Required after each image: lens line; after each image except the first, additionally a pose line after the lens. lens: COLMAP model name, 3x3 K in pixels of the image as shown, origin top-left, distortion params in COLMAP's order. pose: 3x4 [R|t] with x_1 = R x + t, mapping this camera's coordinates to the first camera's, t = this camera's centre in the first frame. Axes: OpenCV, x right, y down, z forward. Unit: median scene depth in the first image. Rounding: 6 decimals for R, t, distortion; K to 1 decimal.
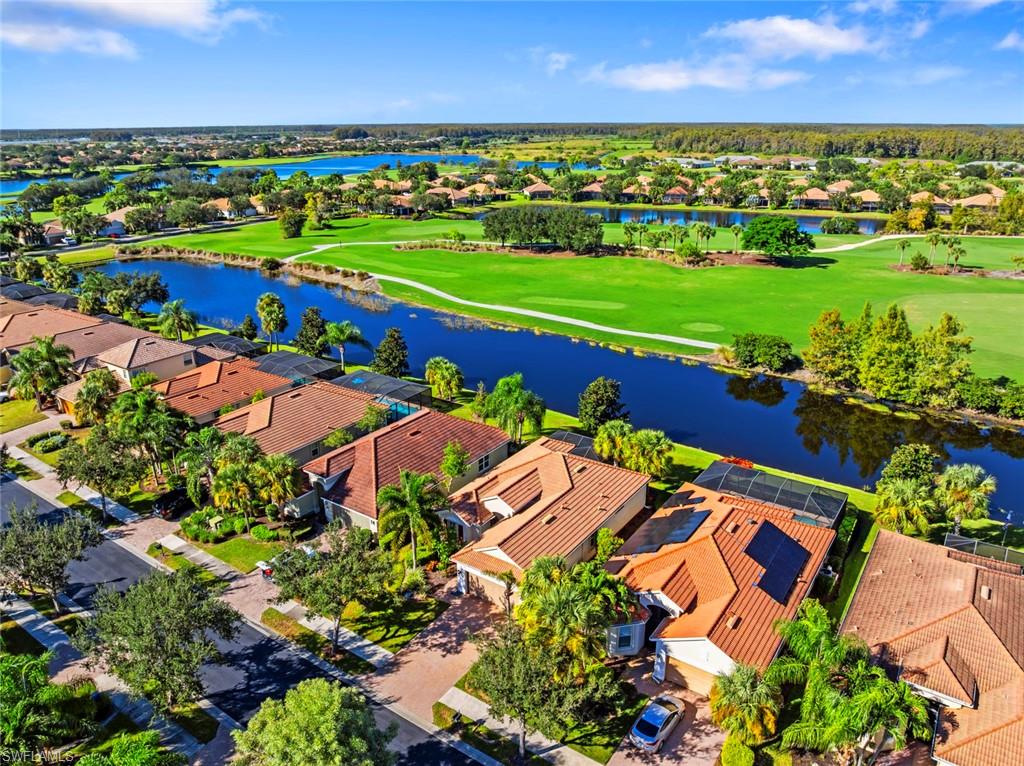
lens RADIAL K [[720.3, 0, 512.0], [0, 720.3, 383.0], [0, 0, 1]] dist [-0.035304, 0.002199]
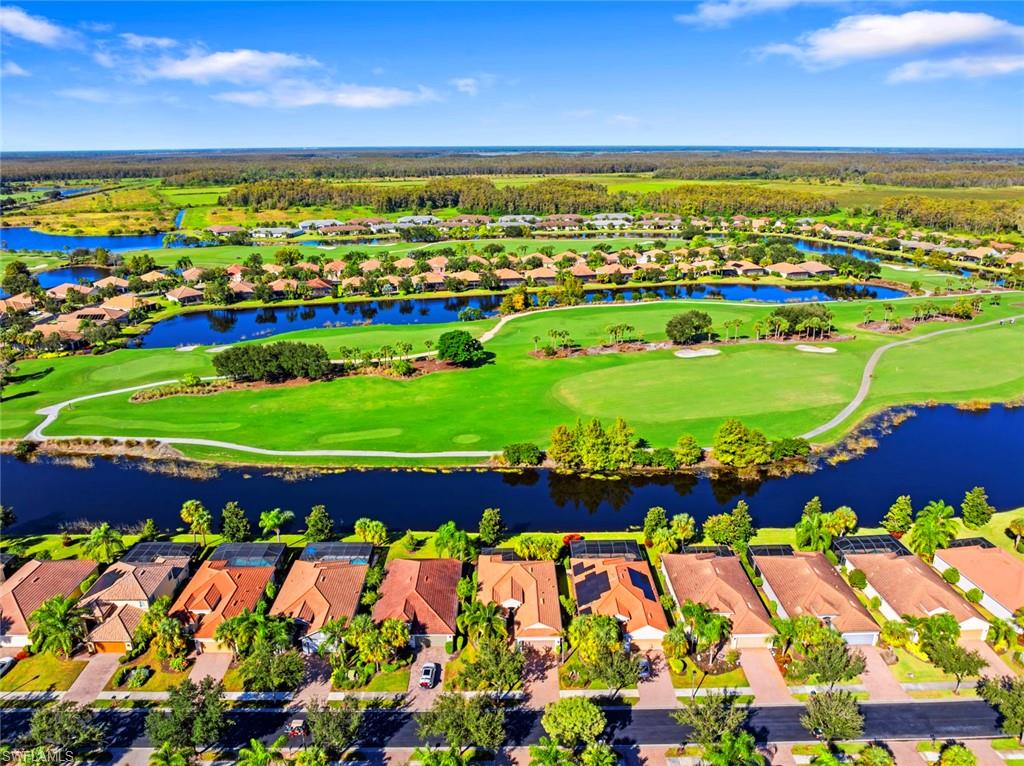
lens RADIAL K [[720.3, 0, 512.0], [0, 720.3, 383.0], [0, 0, 1]] dist [-0.035304, 0.002199]
pose [[0.815418, -0.183157, 0.549133, -0.590103], [0.198509, 0.979578, 0.031956, -0.285348], [-0.543771, 0.082950, 0.835124, -0.394318]]
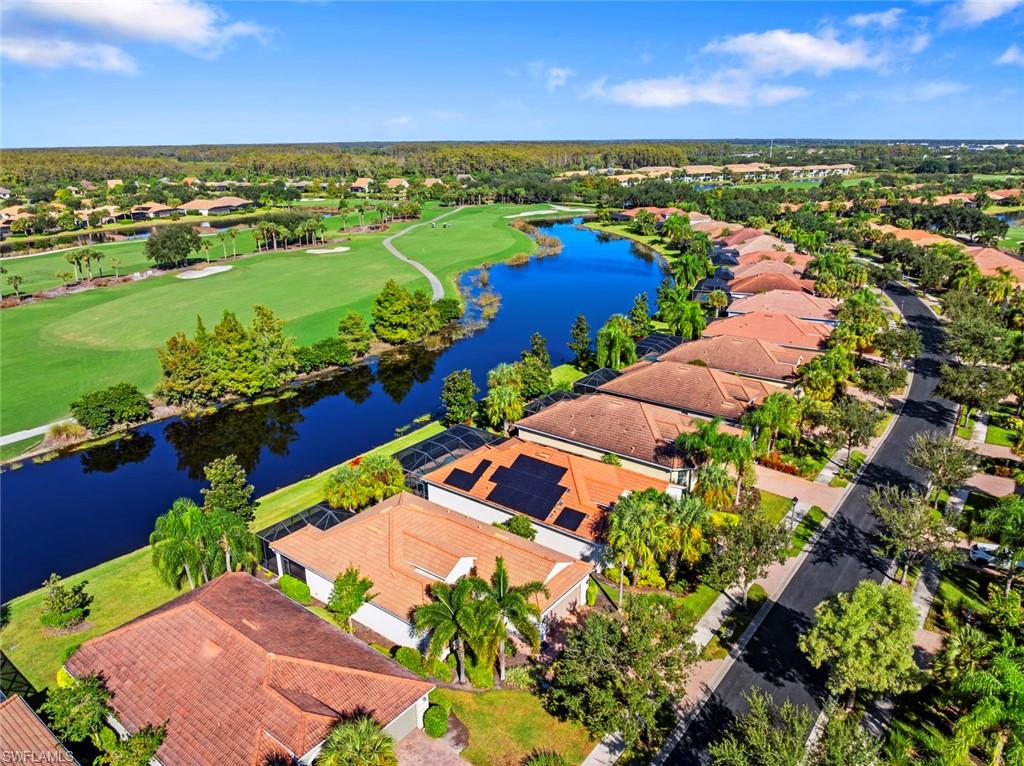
lens RADIAL K [[733.5, 0, 512.0], [0, 733.5, 383.0], [0, 0, 1]] dist [-0.049621, 0.001206]
pose [[0.050887, -0.313492, 0.948226, -0.486975], [0.350666, 0.894613, 0.276949, -0.157465], [-0.935117, 0.318417, 0.155455, 0.452204]]
